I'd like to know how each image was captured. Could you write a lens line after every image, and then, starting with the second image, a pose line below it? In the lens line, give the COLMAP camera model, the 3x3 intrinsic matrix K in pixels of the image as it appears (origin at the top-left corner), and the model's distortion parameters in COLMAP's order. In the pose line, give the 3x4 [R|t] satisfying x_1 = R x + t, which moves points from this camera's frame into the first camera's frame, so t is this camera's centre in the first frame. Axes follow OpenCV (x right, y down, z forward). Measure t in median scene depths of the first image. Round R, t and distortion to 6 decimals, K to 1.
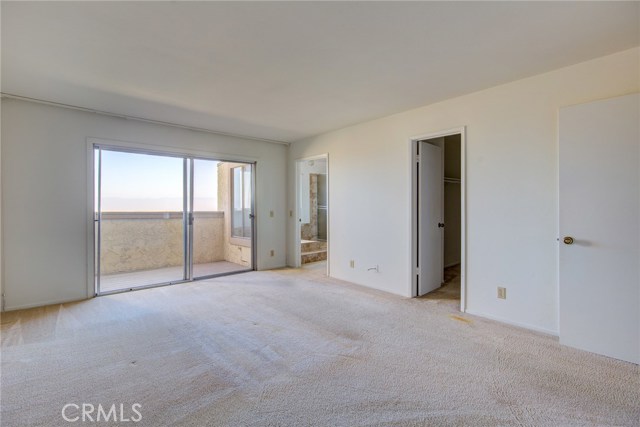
lens RADIAL K [[296.5, 0, 316.2], [0, 296.5, 206.6], [0, 0, 1]] dist [-0.001401, 0.000843]
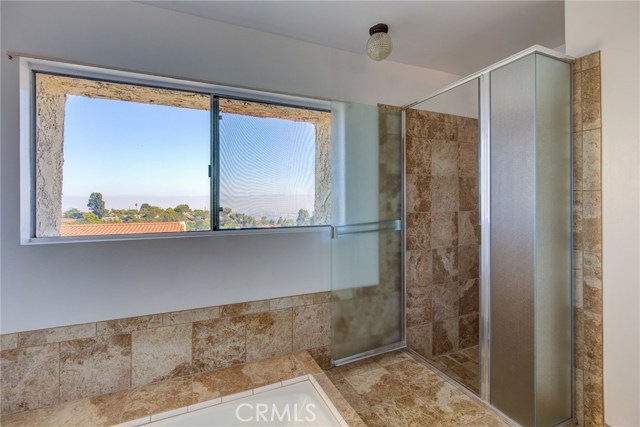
lens RADIAL K [[295.7, 0, 321.1], [0, 295.7, 200.3], [0, 0, 1]] dist [-0.001485, 0.000115]
pose [[0.962069, -0.000244, -0.272807, 0.002187], [-0.003709, 0.999895, -0.013975, -0.018081], [0.272782, 0.014457, 0.961967, 0.718343]]
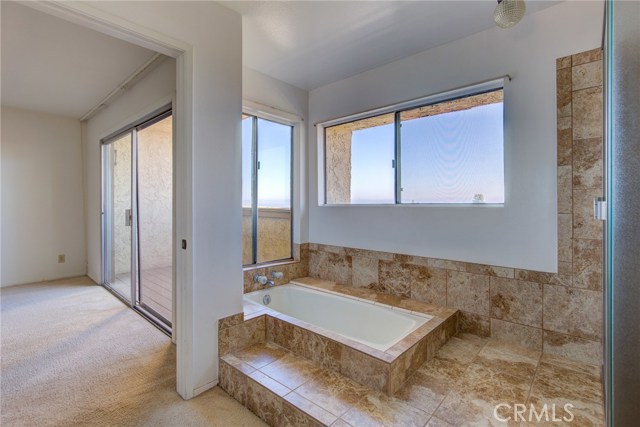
lens RADIAL K [[296.5, 0, 316.2], [0, 296.5, 206.6], [0, 0, 1]] dist [-0.001401, 0.000843]
pose [[0.146612, 0.013733, -0.989099, 0.179713], [-0.009316, 0.999878, 0.012501, 0.002064], [0.989150, 0.007382, 0.146722, 0.775537]]
